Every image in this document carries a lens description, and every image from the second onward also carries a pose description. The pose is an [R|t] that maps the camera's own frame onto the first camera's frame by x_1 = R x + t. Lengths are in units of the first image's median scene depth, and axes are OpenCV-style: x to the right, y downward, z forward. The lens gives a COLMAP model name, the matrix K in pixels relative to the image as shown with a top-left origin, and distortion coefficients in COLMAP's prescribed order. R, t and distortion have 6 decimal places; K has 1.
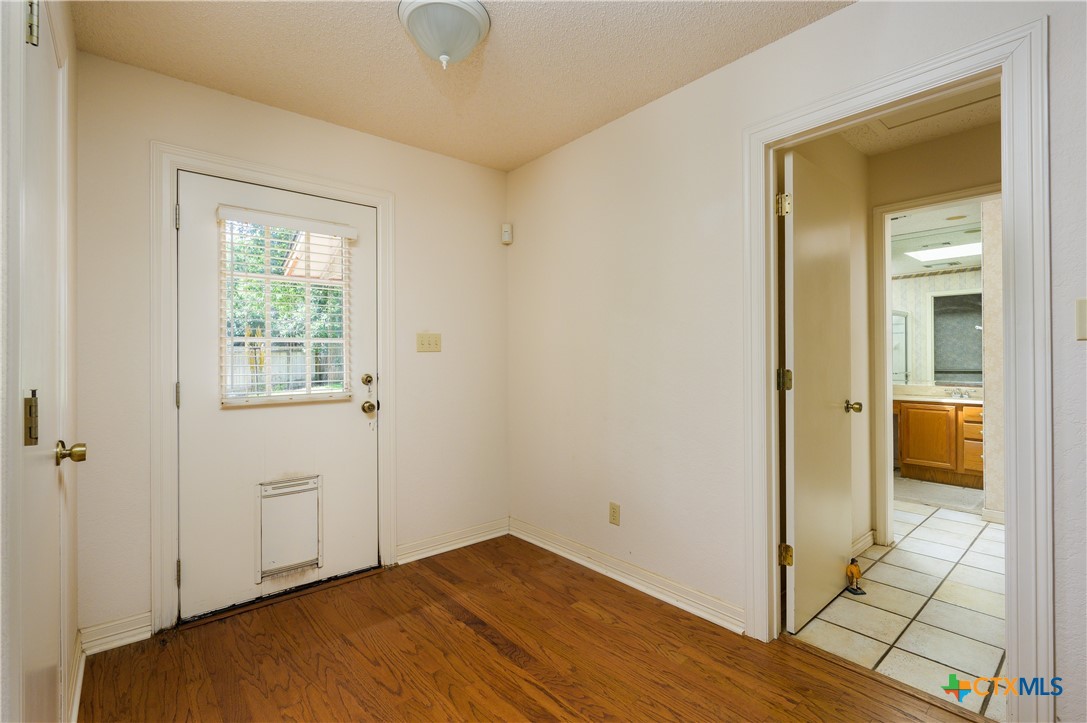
lens RADIAL K [[500.0, 0, 541.0], [0, 500.0, 359.3], [0, 0, 1]] dist [0.002210, 0.001356]
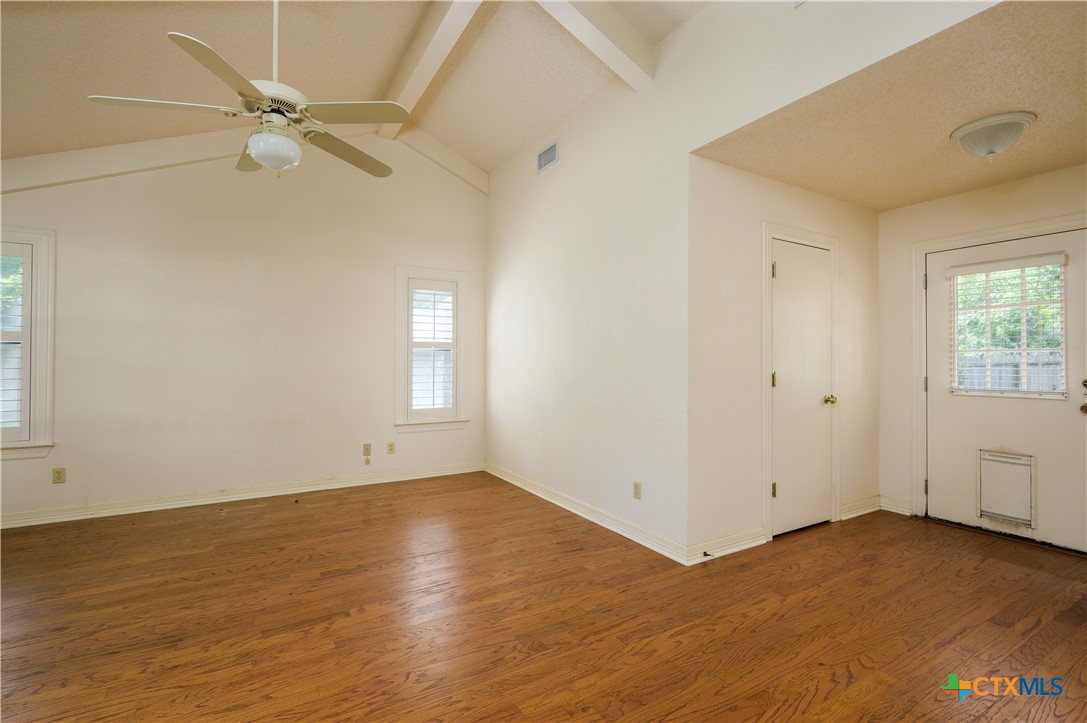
lens RADIAL K [[500.0, 0, 546.0], [0, 500.0, 359.4], [0, 0, 1]] dist [0.002210, 0.001356]
pose [[-0.153152, -0.001684, -0.988201, 1.087753], [-0.011842, 0.999930, 0.000132, 0.000796], [0.988132, 0.011723, -0.153162, -0.031883]]
